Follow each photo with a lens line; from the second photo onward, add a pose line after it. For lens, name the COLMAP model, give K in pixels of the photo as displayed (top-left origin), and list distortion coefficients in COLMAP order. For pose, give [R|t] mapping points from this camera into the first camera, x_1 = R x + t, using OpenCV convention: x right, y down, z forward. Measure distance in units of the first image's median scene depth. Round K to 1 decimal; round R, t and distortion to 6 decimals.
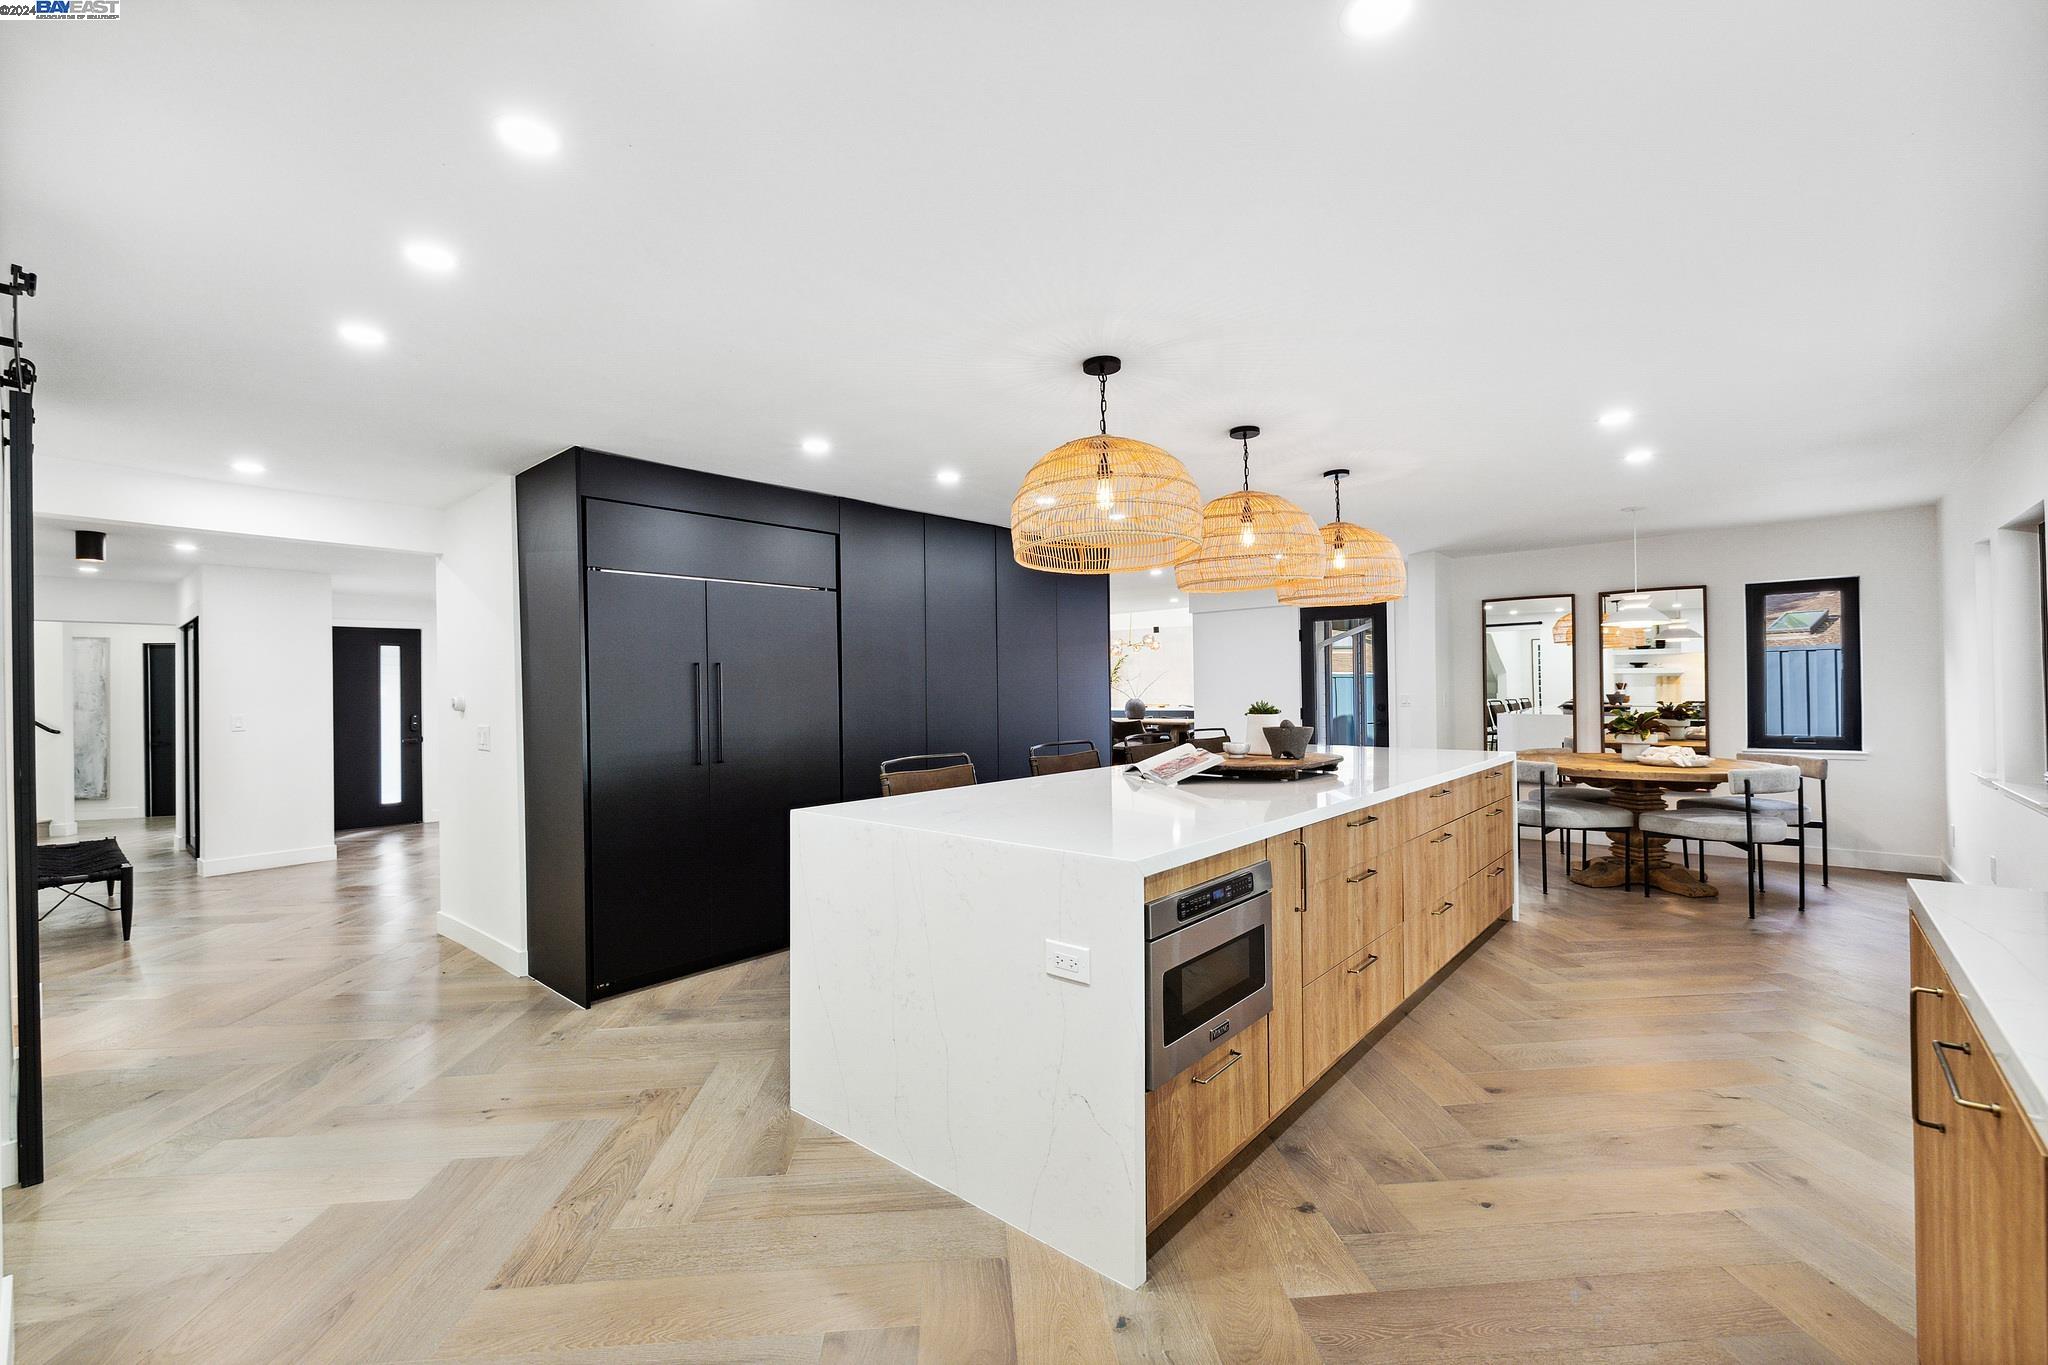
lens RADIAL K [[871.5, 0, 1024.1], [0, 871.5, 676.6], [0, 0, 1]] dist [-0.001777, -0.000863]
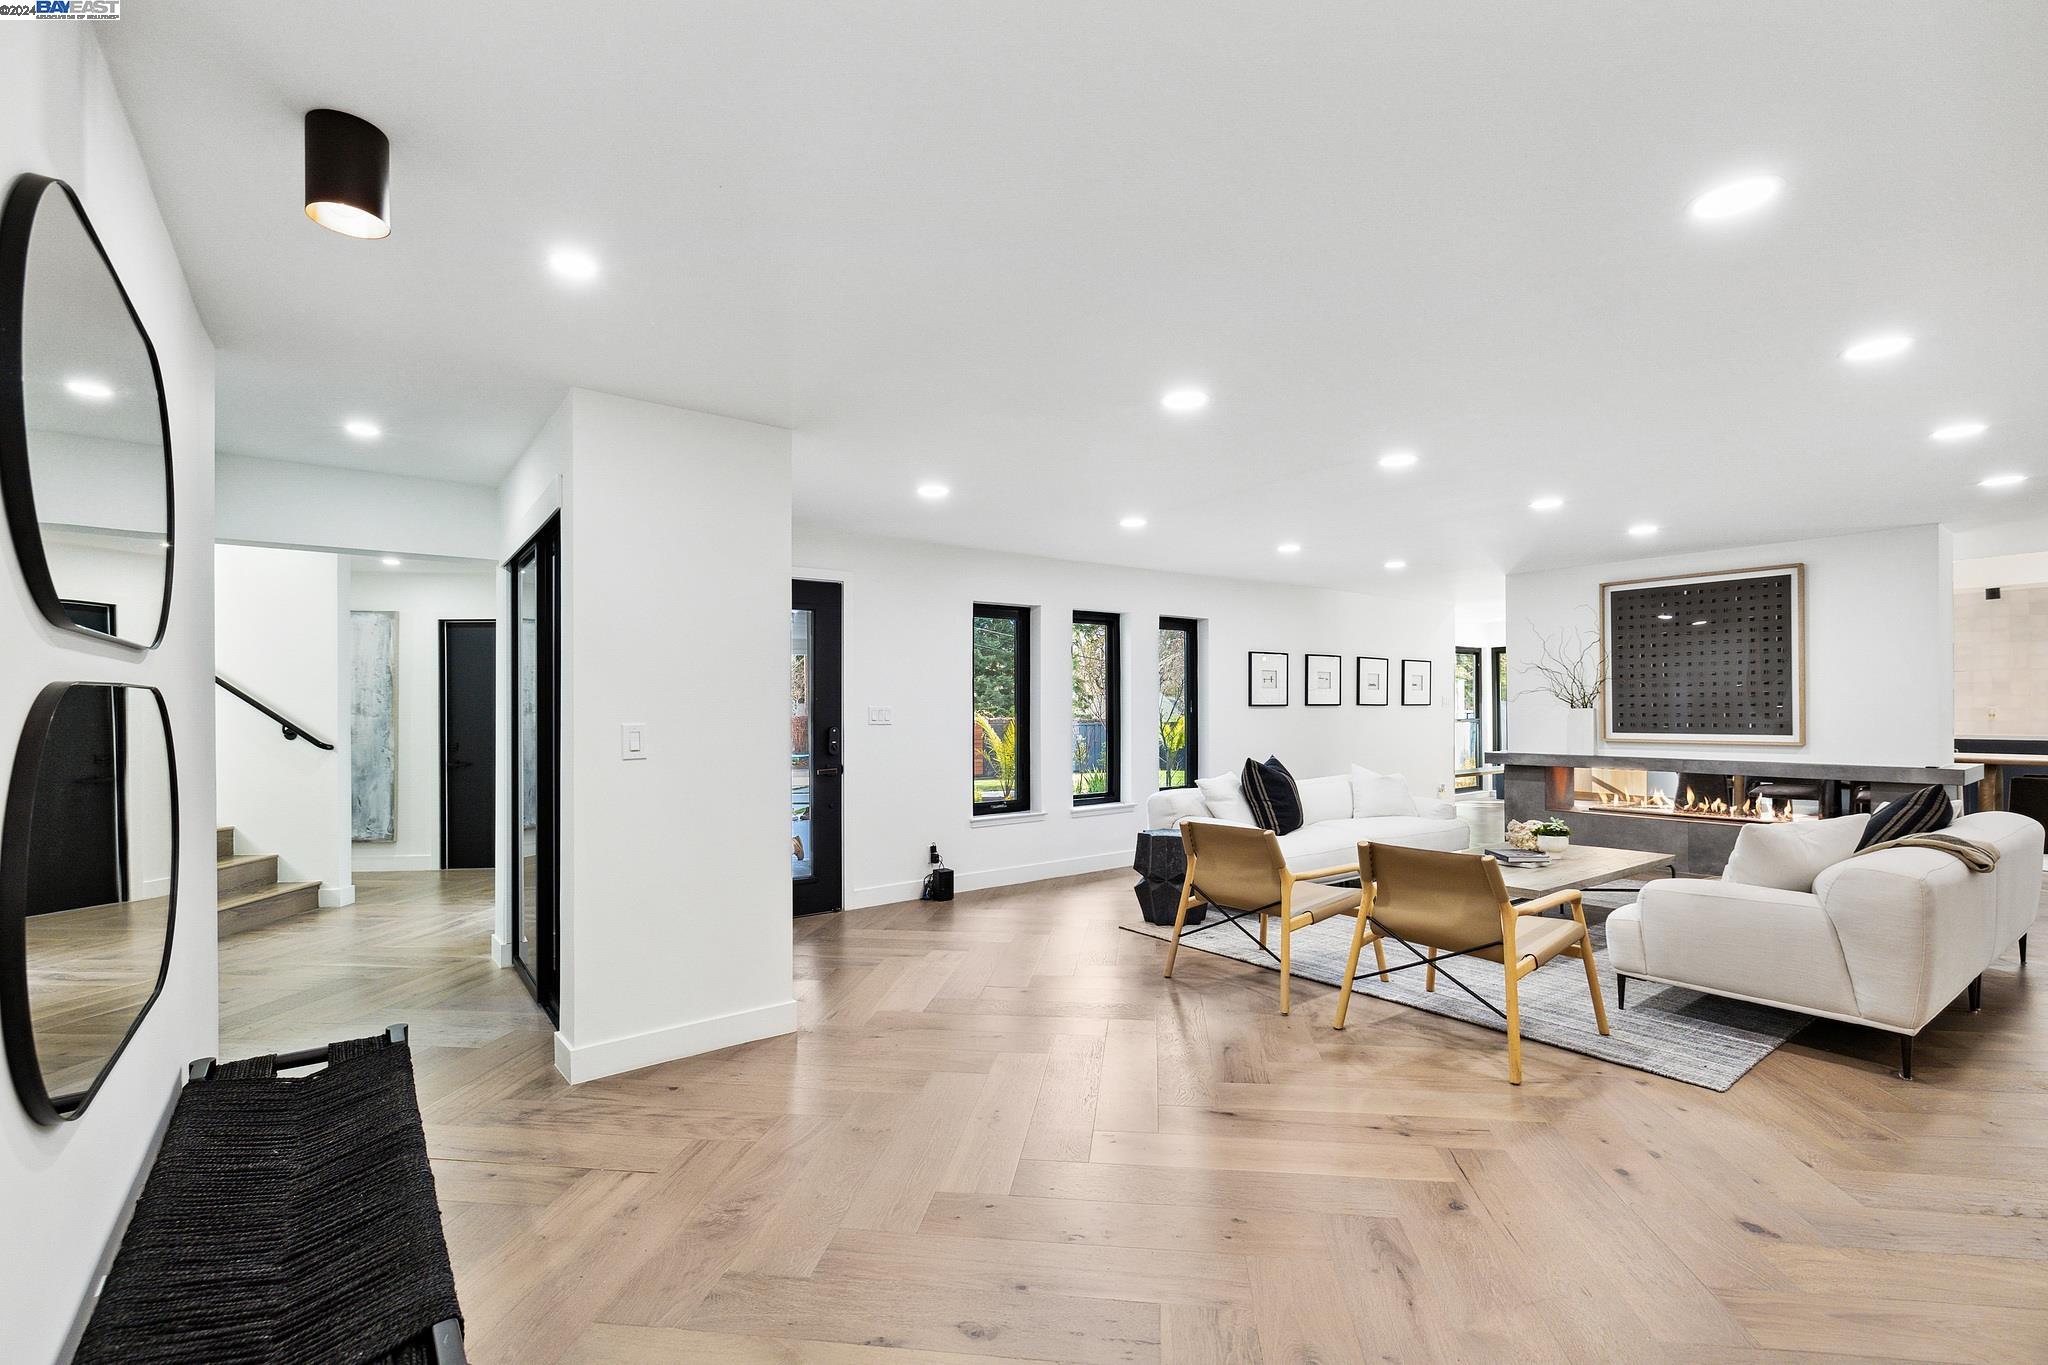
lens RADIAL K [[871.5, 0, 1028.4], [0, 871.5, 700.5], [0, 0, 1]] dist [-0.001777, -0.000863]
pose [[0.982935, 0.009222, -0.183722, -0.432584], [-0.008876, 0.999957, 0.002706, 0.021022], [0.183739, -0.001029, 0.982975, 0.412164]]
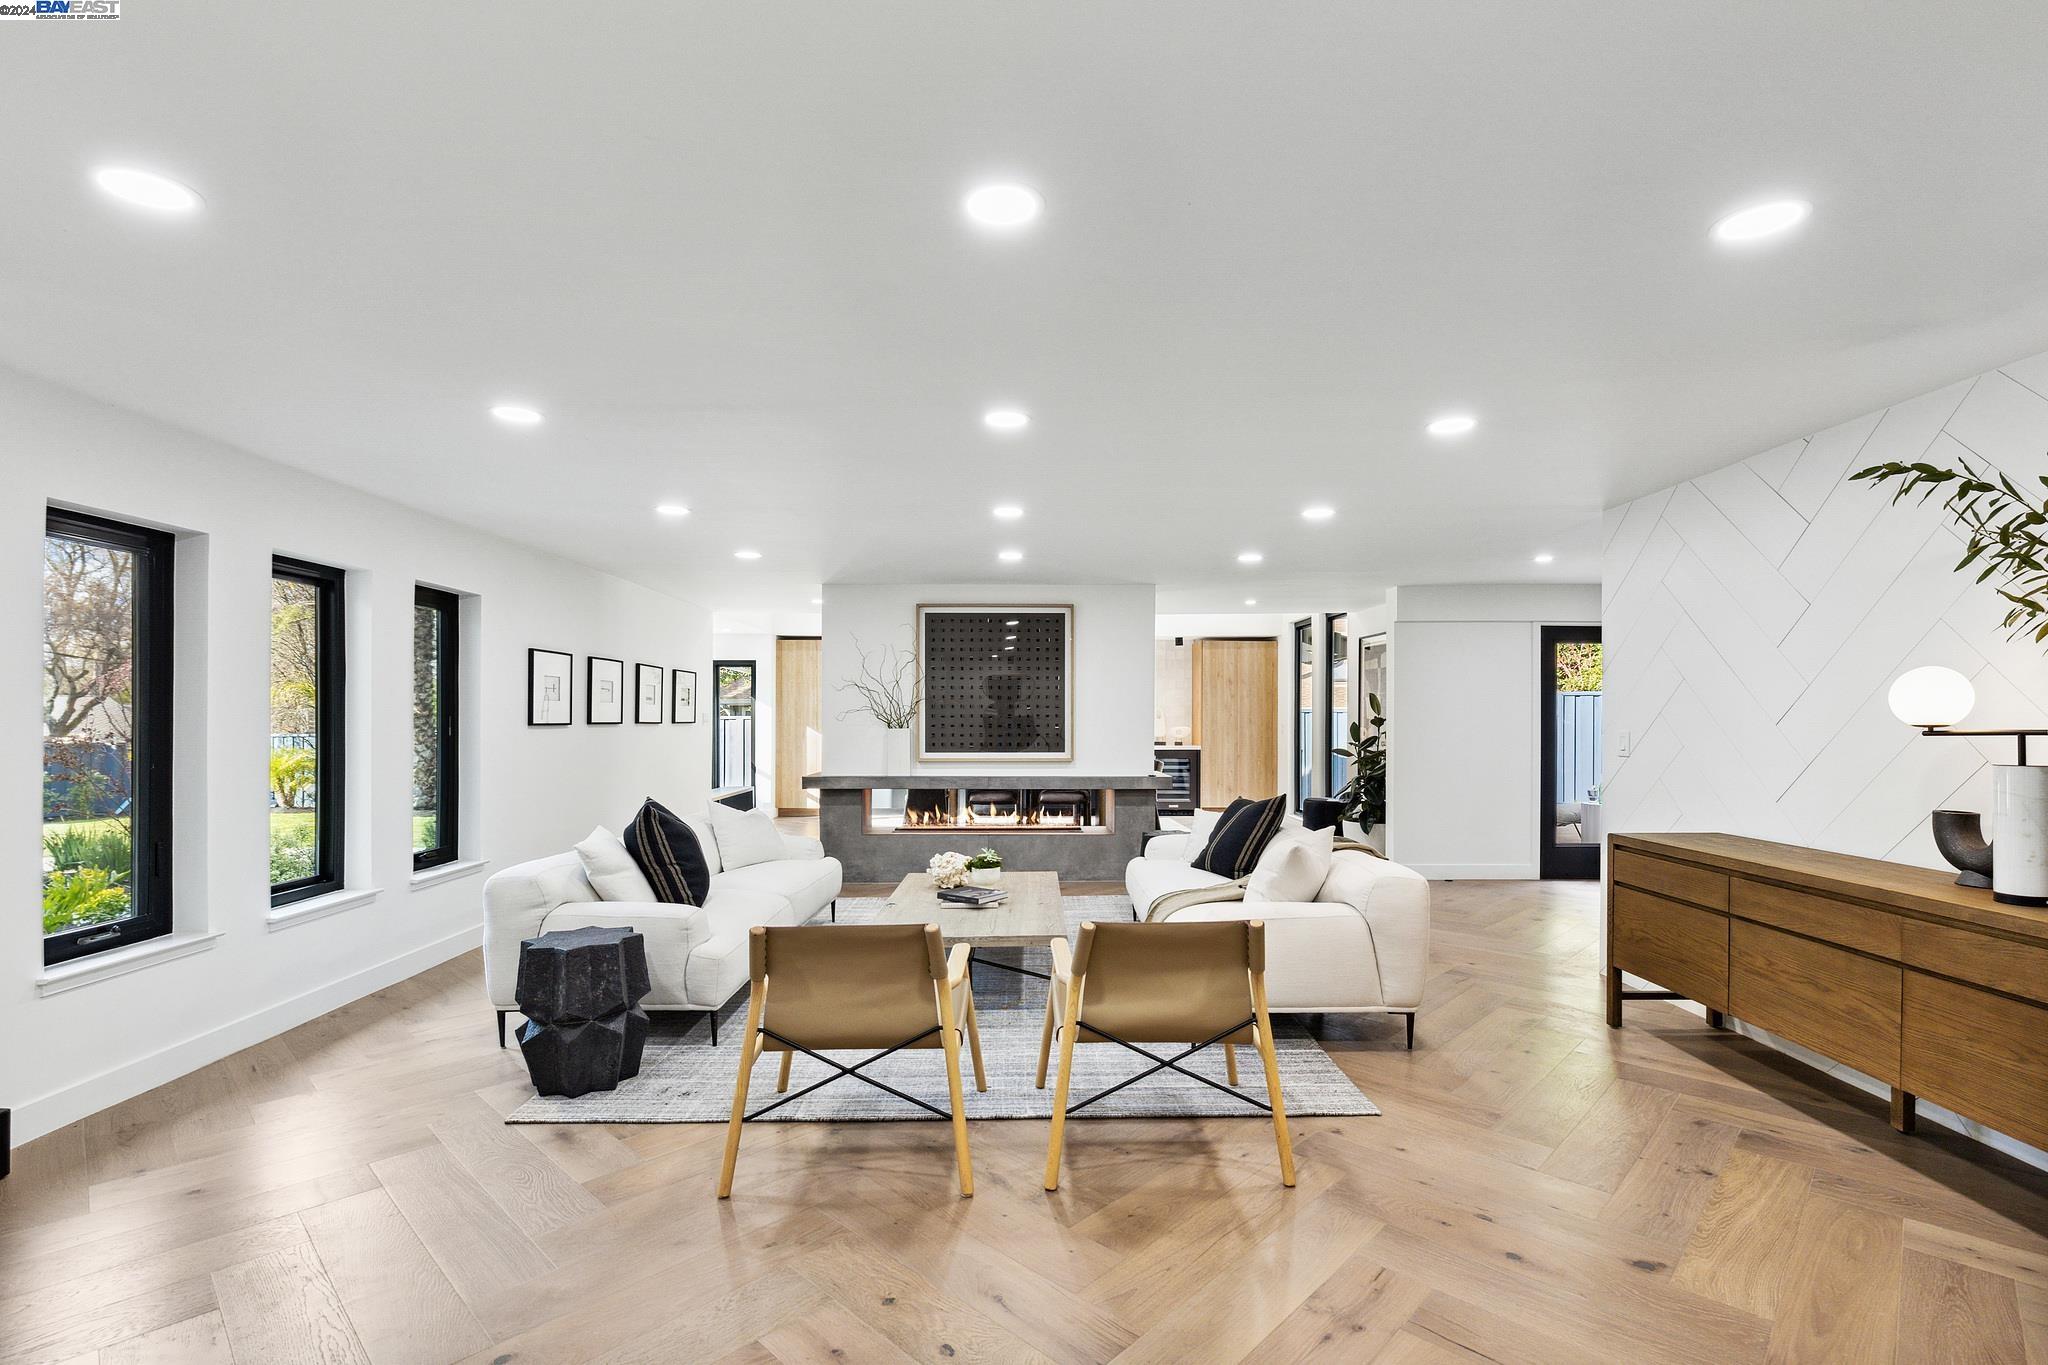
lens RADIAL K [[933.4, 0, 1025.5], [0, 933.4, 724.6], [0, 0, 1]] dist [-0.008596, -0.000119]
pose [[0.738533, 0.011859, 0.674113, -0.547369], [-0.016702, 0.999860, 0.000709, 0.019943], [-0.674010, -0.011783, 0.738628, 0.571208]]
